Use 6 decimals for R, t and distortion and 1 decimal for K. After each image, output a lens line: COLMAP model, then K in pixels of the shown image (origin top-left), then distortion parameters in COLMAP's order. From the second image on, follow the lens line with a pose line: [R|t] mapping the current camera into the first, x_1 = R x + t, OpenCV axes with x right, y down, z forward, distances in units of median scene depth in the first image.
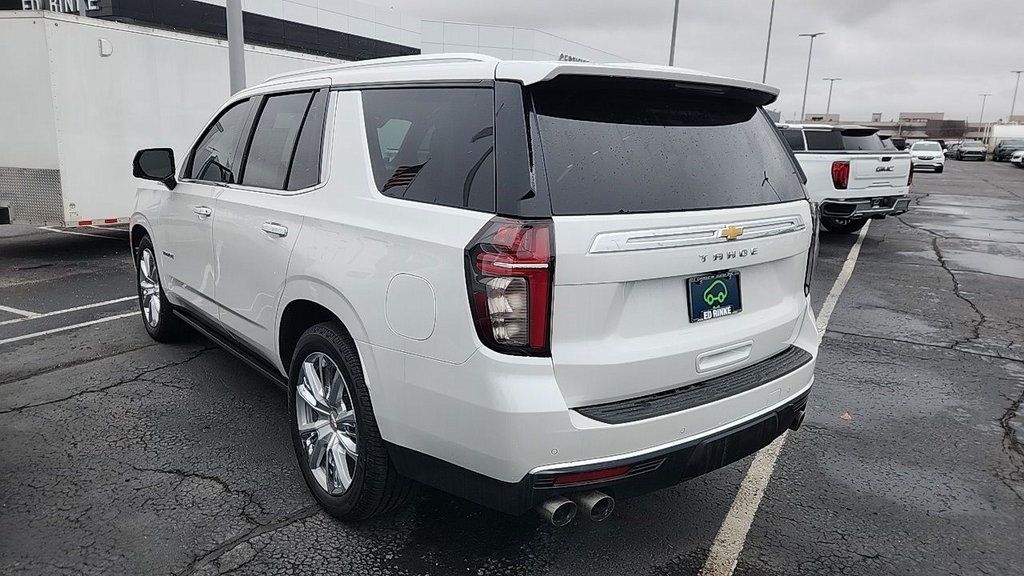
lens RADIAL K [[662.6, 0, 512.0], [0, 662.6, 288.0], [0, 0, 1]] dist [-0.001089, -0.001128]
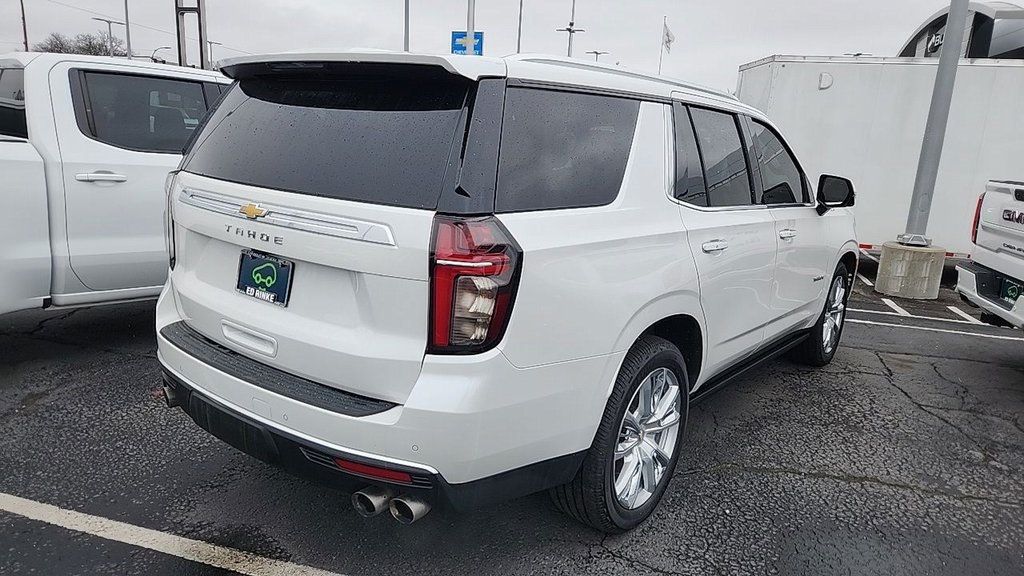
lens RADIAL K [[706.7, 0, 512.0], [0, 706.7, 288.0], [0, 0, 1]] dist [0.001234, -0.003601]
pose [[0.264758, 0.196602, -0.944061, 1.433891], [-0.264129, 0.956342, 0.125085, -0.206479], [0.927437, 0.216237, 0.305128, 1.055164]]
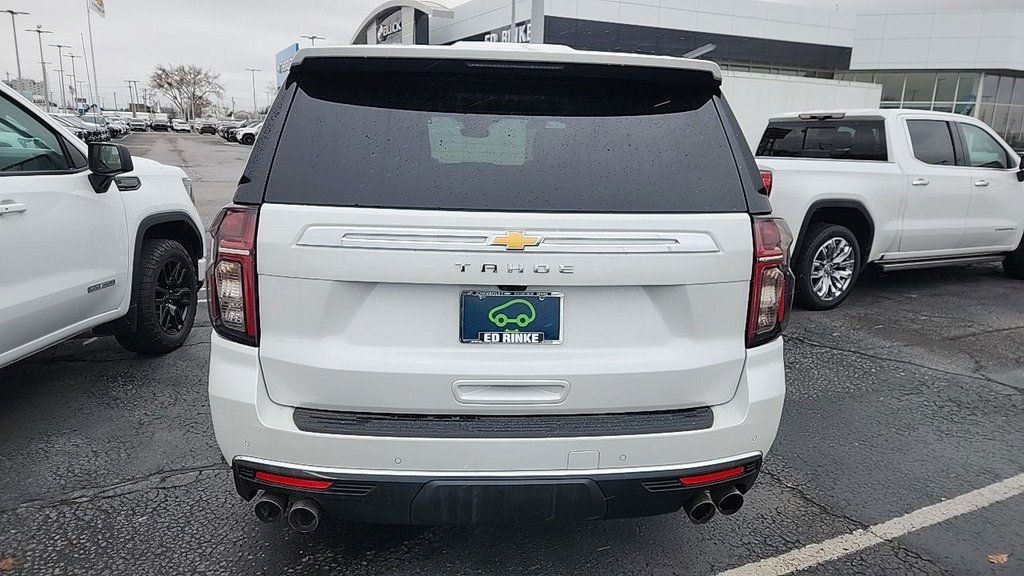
lens RADIAL K [[688.6, 0, 512.0], [0, 688.6, 288.0], [0, 0, 1]] dist [0.030293, -0.000240]
pose [[0.848165, 0.112056, -0.517744, 0.769367], [-0.124426, 0.992169, 0.010904, -0.034539], [0.514912, 0.055172, 0.855466, 0.272448]]
